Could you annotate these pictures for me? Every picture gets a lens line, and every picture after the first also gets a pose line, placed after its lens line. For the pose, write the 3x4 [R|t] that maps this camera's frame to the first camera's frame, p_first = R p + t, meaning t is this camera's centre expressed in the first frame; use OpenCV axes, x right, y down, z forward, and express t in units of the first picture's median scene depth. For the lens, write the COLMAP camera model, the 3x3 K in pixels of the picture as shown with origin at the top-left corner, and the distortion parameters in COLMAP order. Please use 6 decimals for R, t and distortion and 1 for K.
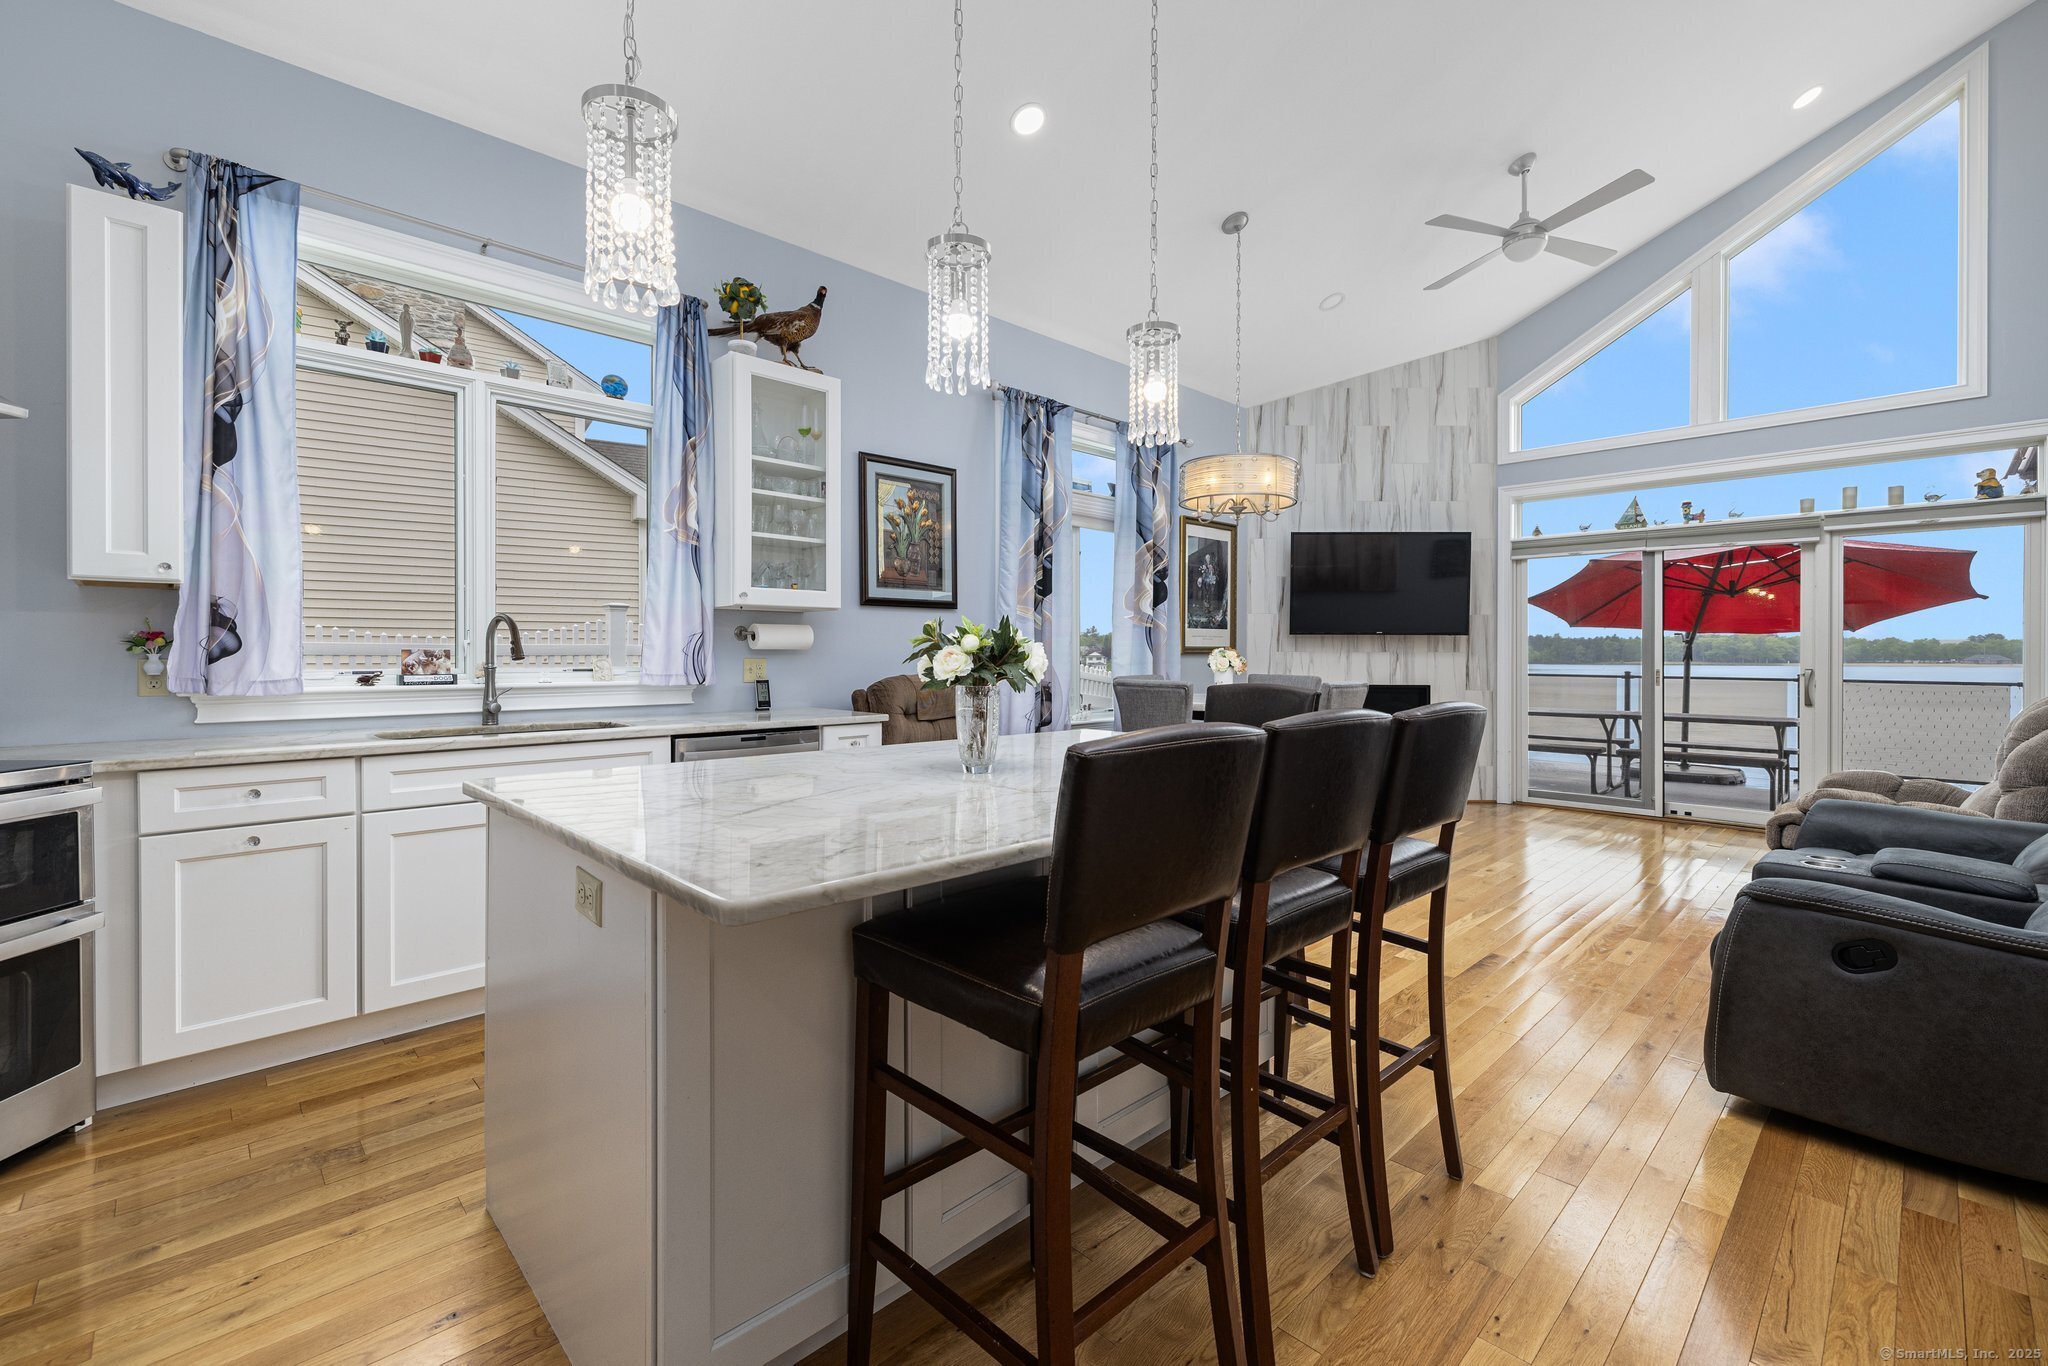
lens RADIAL K [[879.7, 0, 1018.2], [0, 879.7, 657.1], [0, 0, 1]] dist [-0.002093, 0.001675]
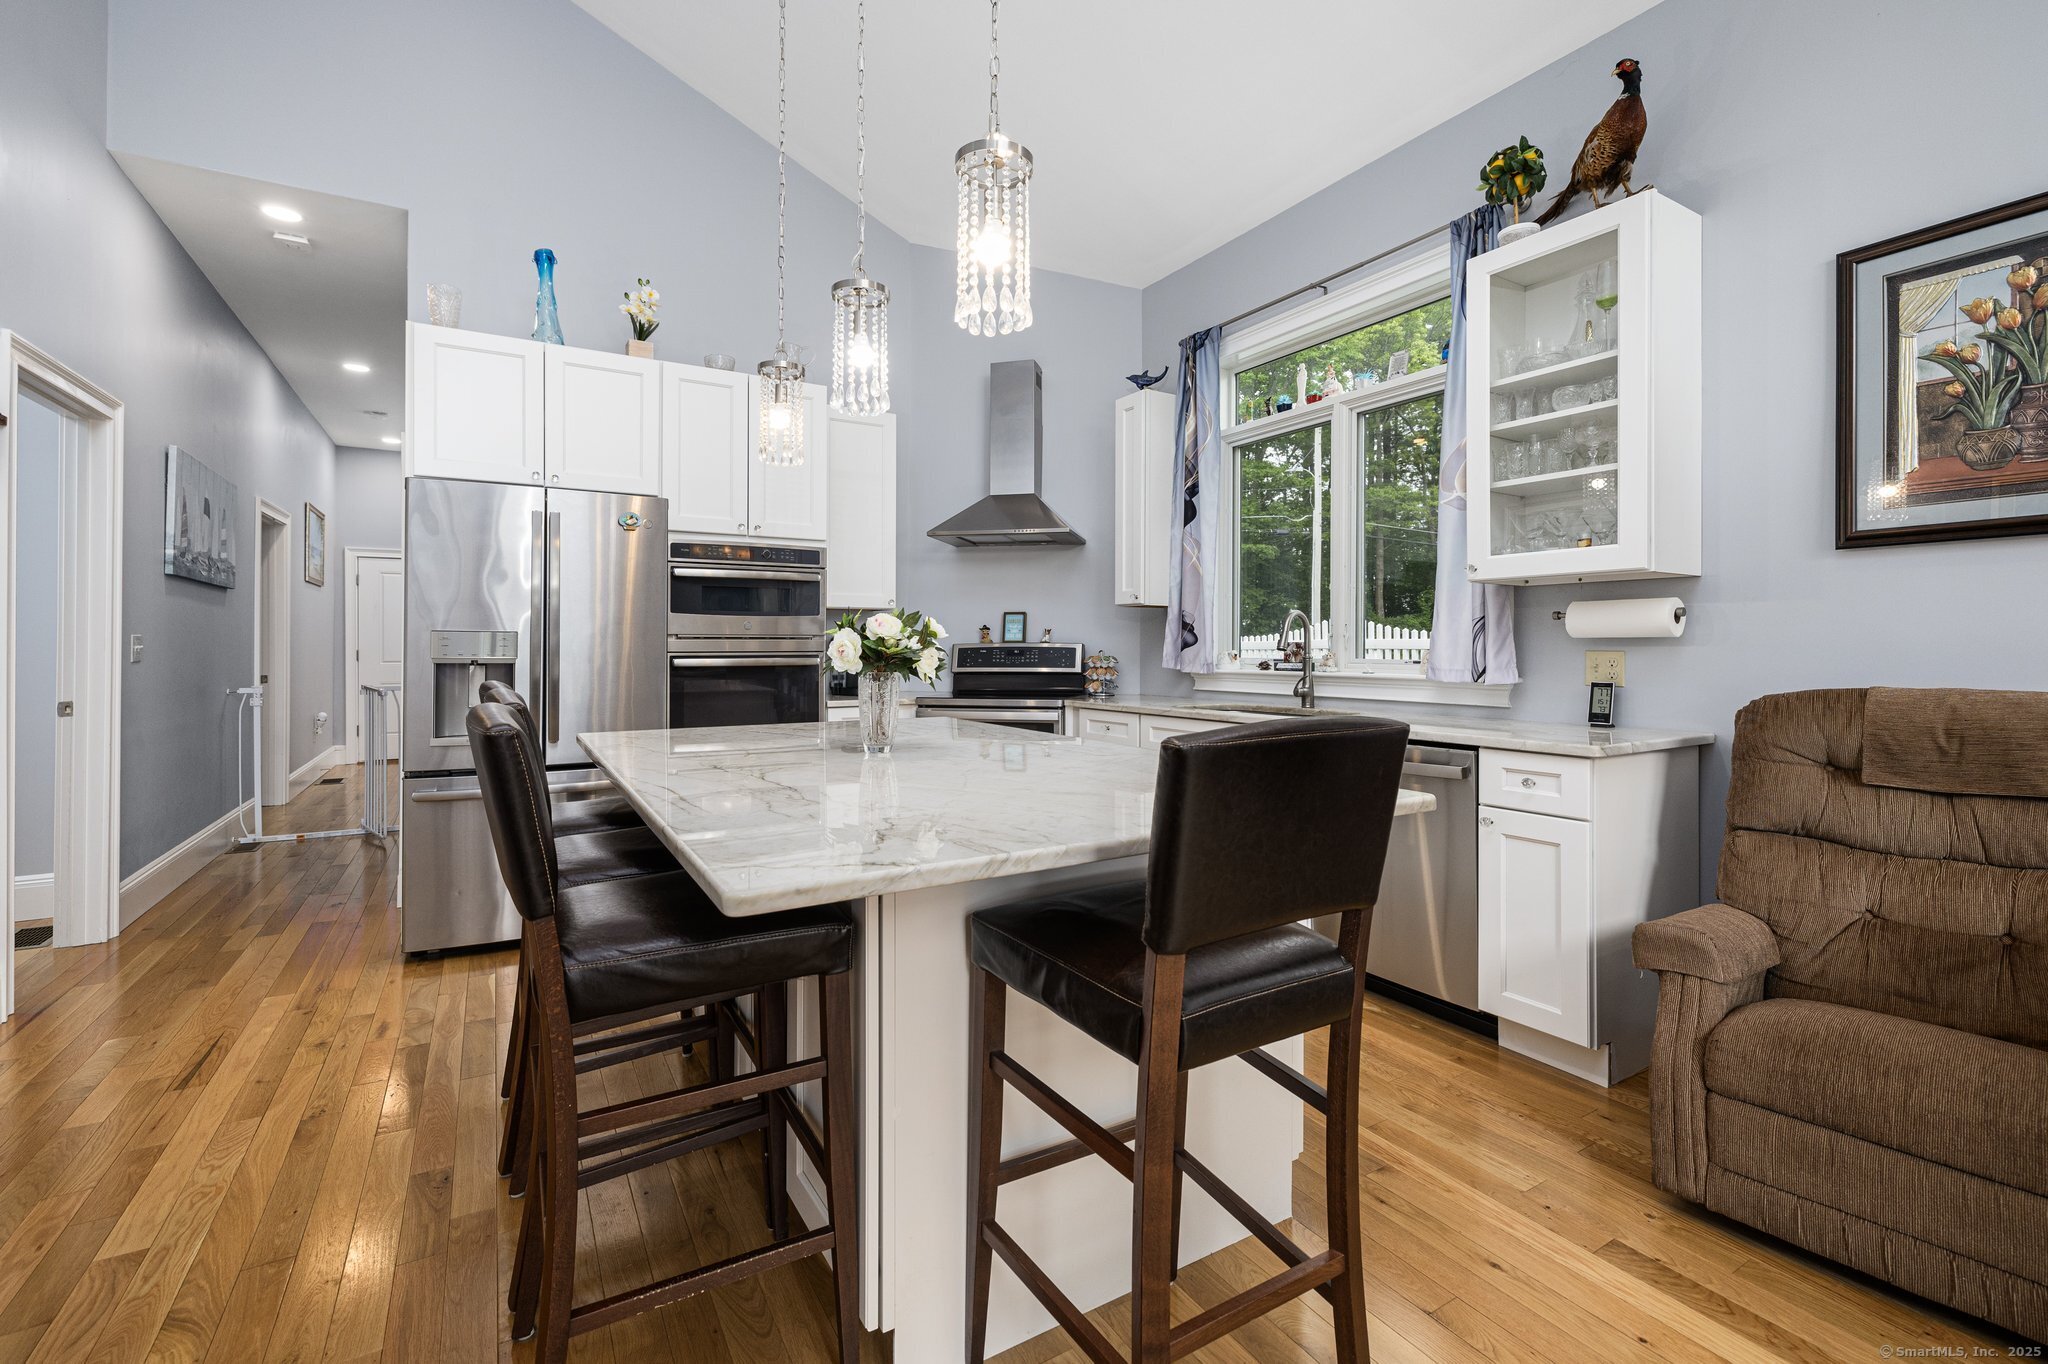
lens RADIAL K [[879.7, 0, 1012.9], [0, 879.7, 651.0], [0, 0, 1]] dist [-0.002093, 0.001675]
pose [[-0.230394, -0.001001, -0.973097, 0.608149], [-0.007038, 0.999975, 0.000638, 0.005416], [0.973072, 0.006995, -0.230396, 0.896464]]
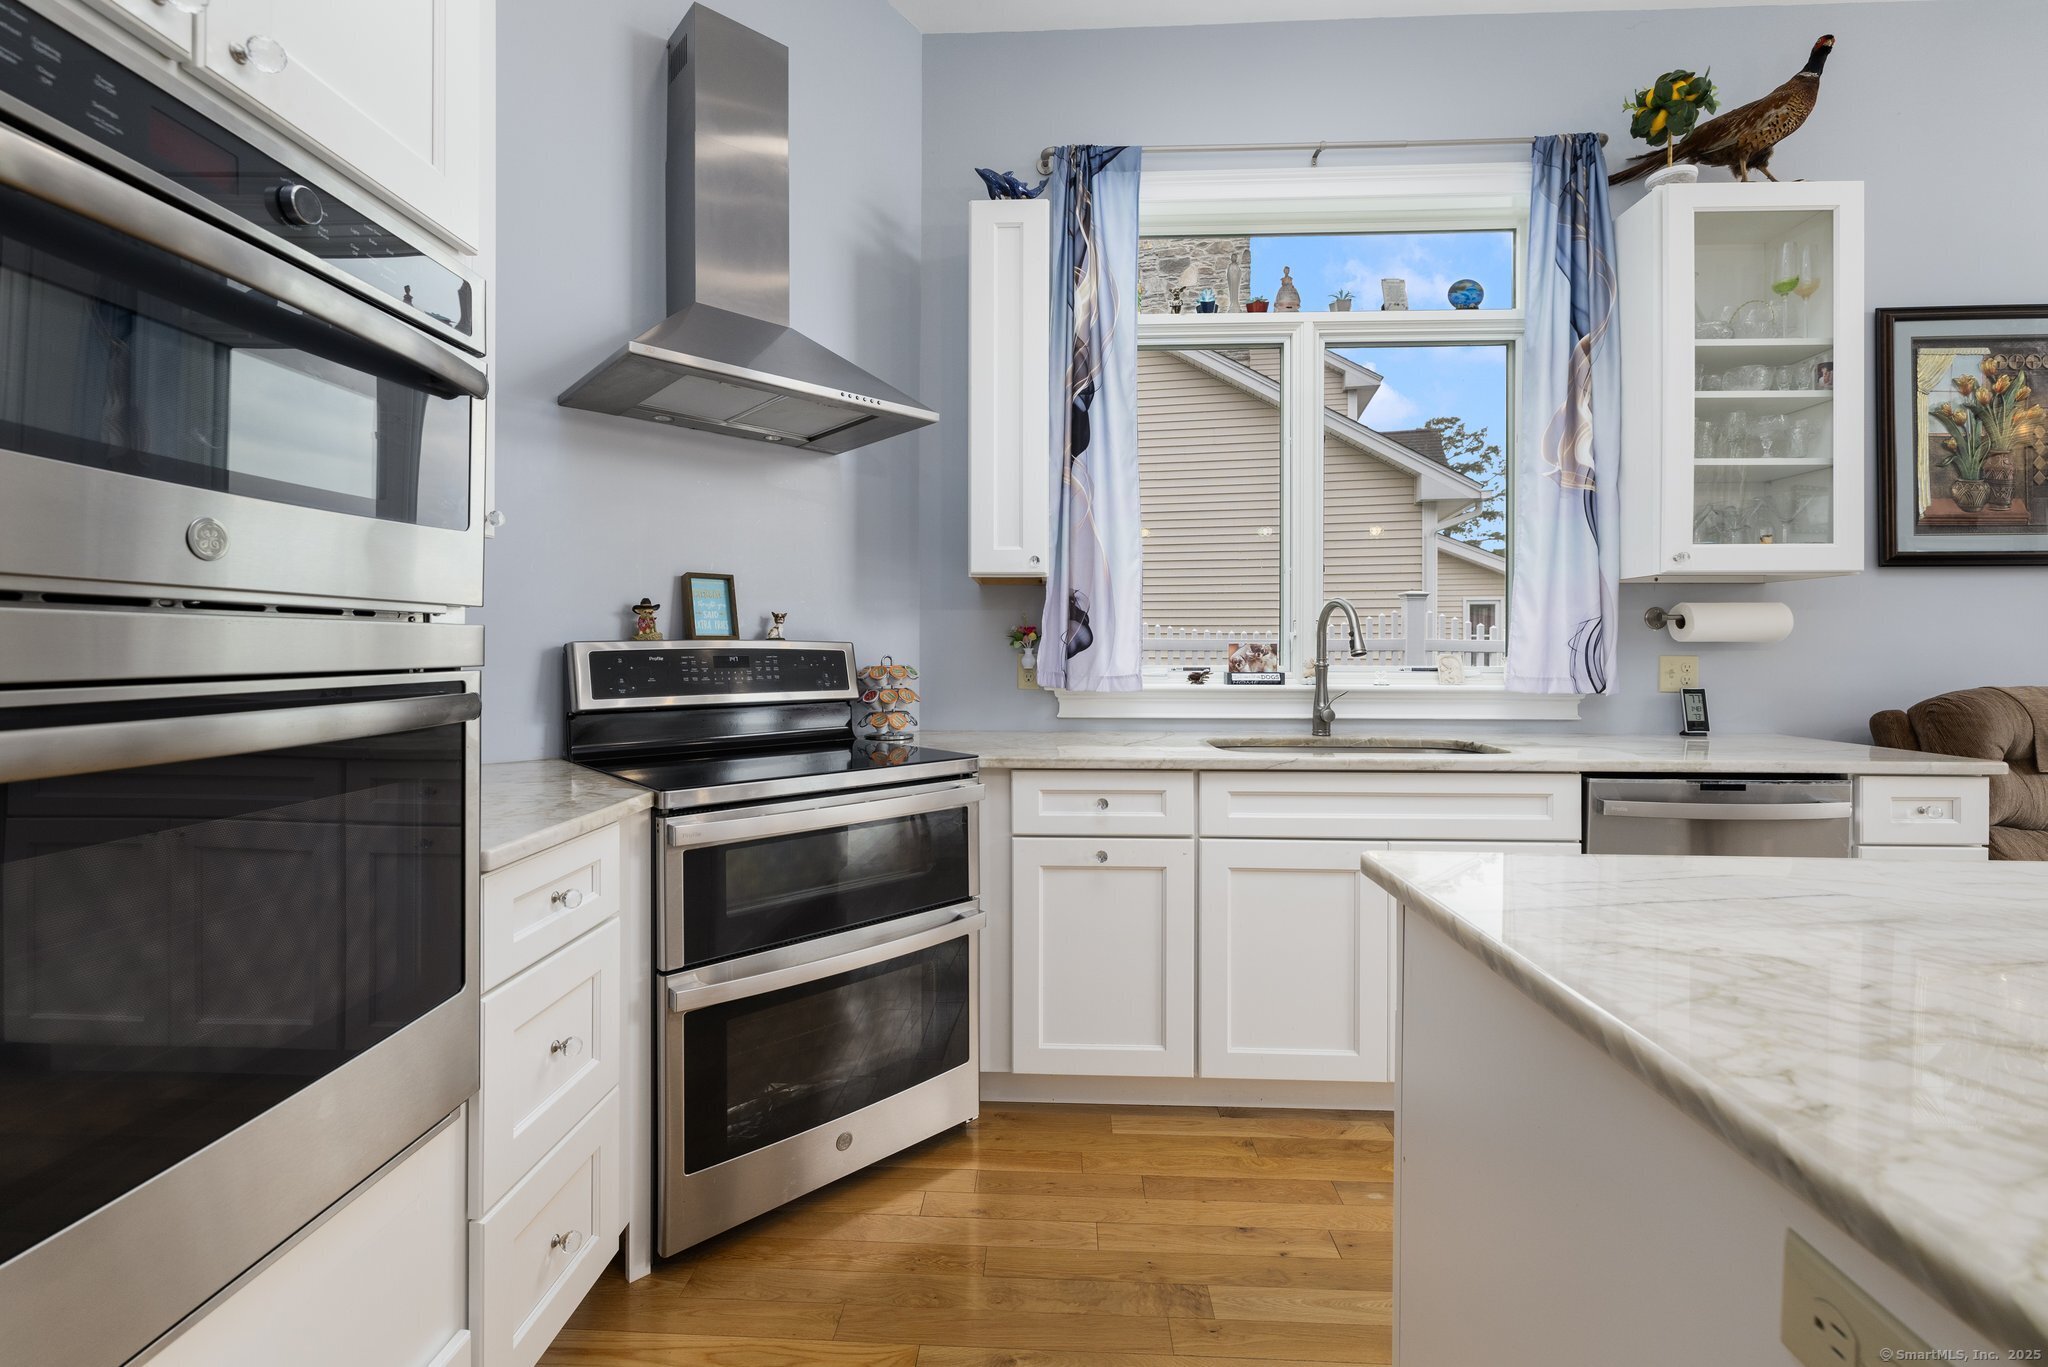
lens RADIAL K [[879.7, 0, 1009.6], [0, 879.7, 650.5], [0, 0, 1]] dist [-0.002093, 0.001675]
pose [[0.683598, 0.002090, -0.729855, -0.203976], [-0.003942, 0.999992, -0.000829, -0.000086], [0.729848, 0.003443, 0.683601, 0.231753]]
